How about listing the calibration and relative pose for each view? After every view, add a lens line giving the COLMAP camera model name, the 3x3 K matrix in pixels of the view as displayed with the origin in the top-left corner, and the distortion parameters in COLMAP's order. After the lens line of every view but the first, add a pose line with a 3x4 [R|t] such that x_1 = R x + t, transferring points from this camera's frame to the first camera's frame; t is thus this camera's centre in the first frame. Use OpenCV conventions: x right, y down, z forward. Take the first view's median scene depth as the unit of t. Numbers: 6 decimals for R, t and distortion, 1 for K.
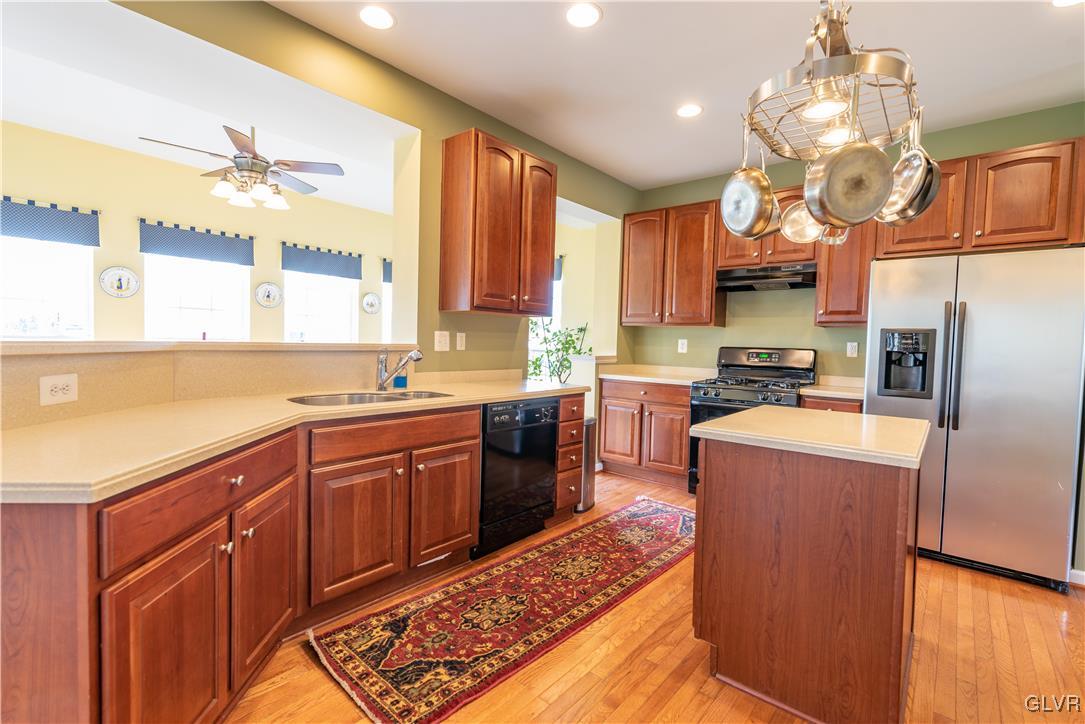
lens RADIAL K [[488.9, 0, 541.7], [0, 488.9, 363.9], [0, 0, 1]] dist [-0.001326, -0.000020]
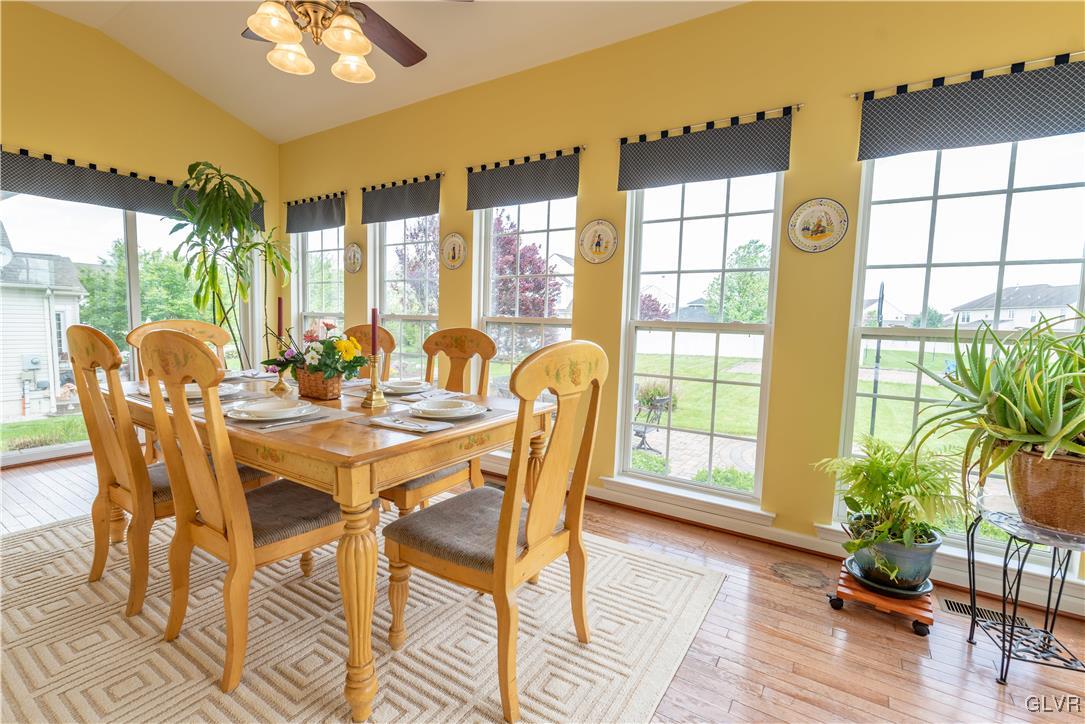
lens RADIAL K [[488.9, 0, 541.7], [0, 488.9, 360.0], [0, 0, 1]] dist [-0.001326, -0.000020]
pose [[0.140069, 0.076873, -0.987153, 0.014109], [-0.055508, 0.996023, 0.069687, -0.037556], [0.988585, 0.045034, 0.143779, 0.846694]]
